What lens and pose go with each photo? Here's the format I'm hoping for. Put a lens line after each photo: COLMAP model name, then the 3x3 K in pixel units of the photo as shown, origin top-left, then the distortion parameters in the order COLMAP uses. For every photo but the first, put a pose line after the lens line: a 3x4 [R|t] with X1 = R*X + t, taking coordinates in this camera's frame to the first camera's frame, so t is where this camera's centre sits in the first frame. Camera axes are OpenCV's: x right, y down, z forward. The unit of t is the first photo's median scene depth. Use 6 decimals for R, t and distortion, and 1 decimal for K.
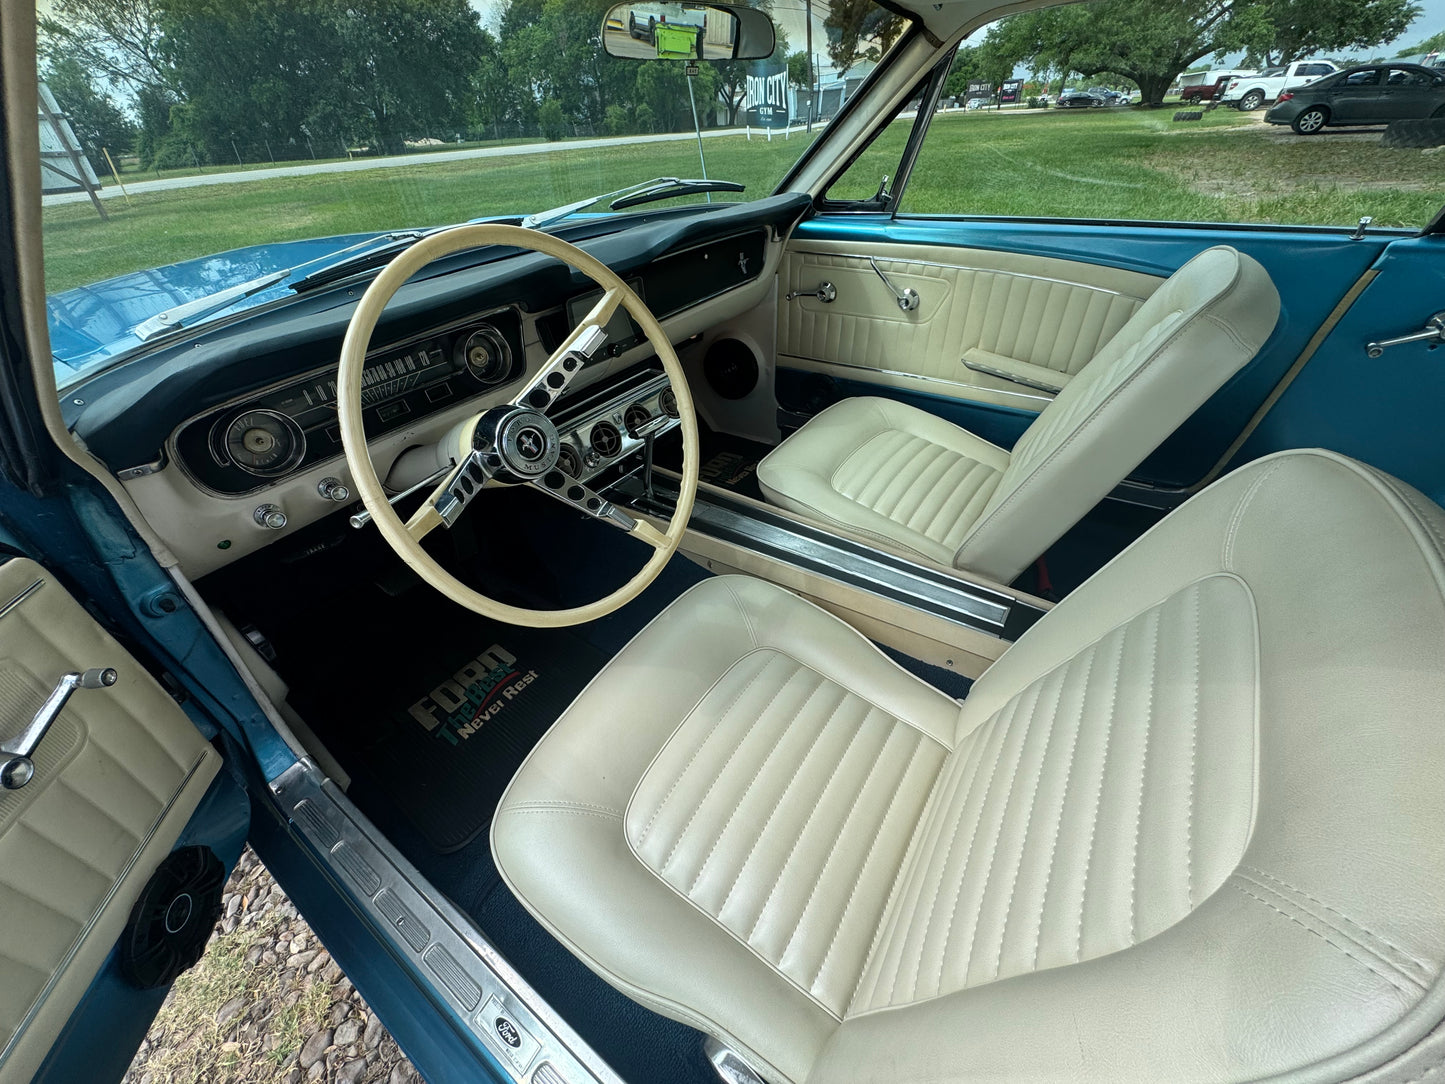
lens RADIAL K [[570.8, 0, 722.5], [0, 570.8, 542.0], [0, 0, 1]] dist [-0.000055, -0.000281]
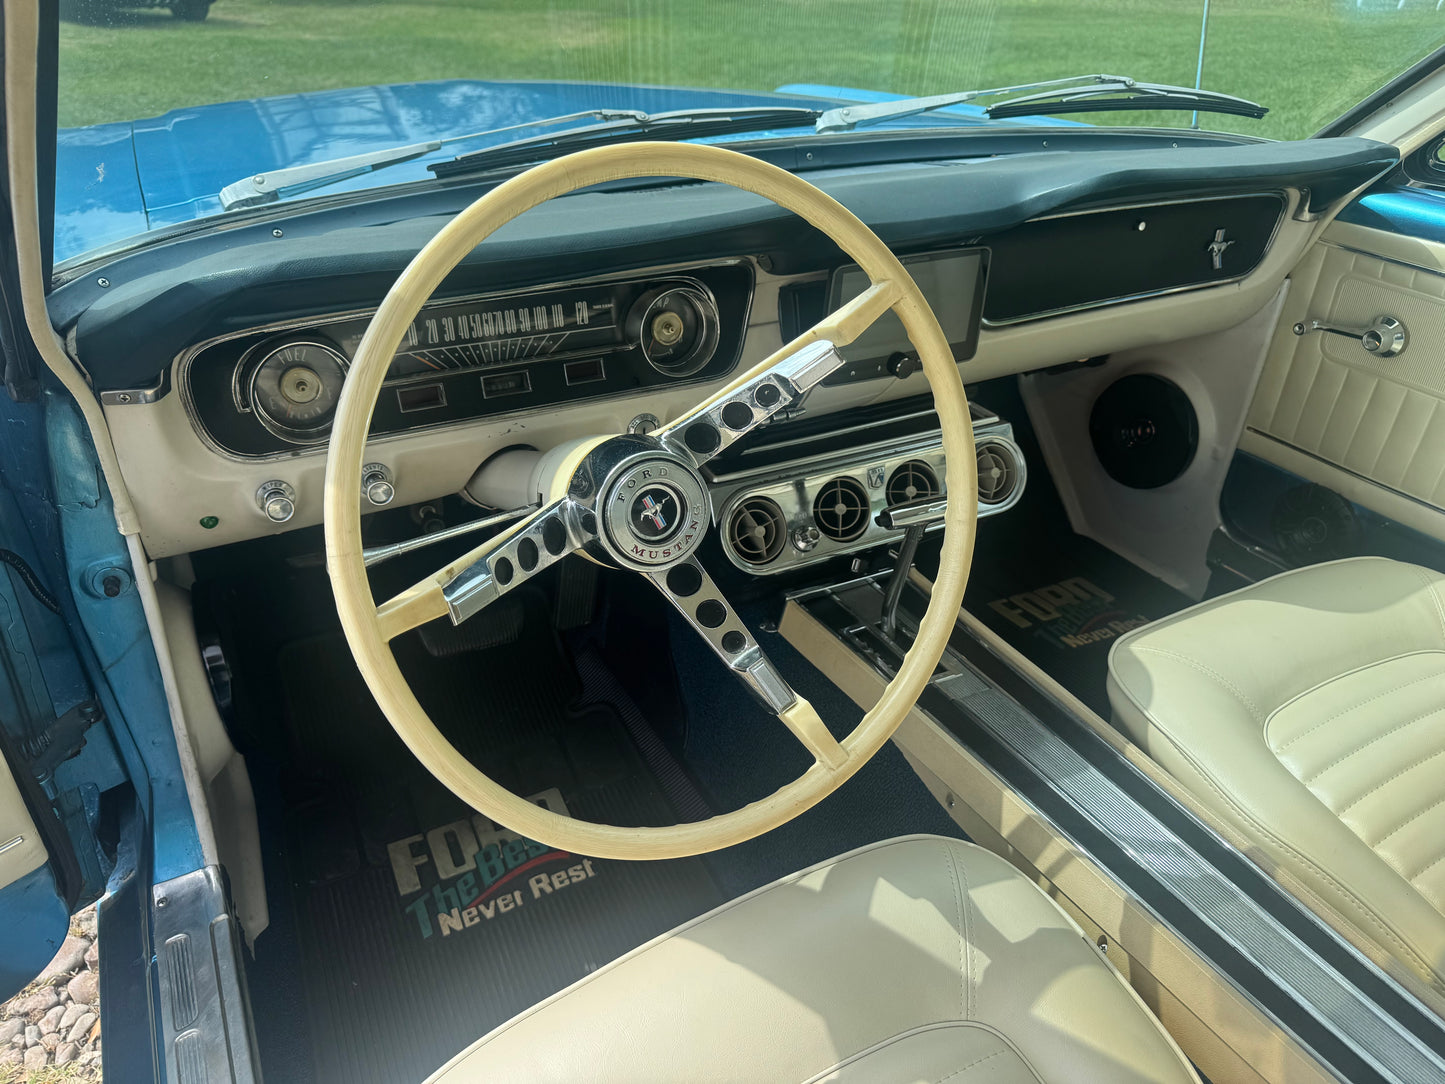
lens RADIAL K [[1015.9, 0, 745.7], [0, 1015.9, 555.2], [0, 0, 1]] dist [0.092339, -0.139099]
pose [[0.896538, 0.293173, -0.332068, 0.051490], [-0.322478, 0.945910, -0.035530, -0.072064], [0.303690, 0.138939, 0.942586, 0.049178]]
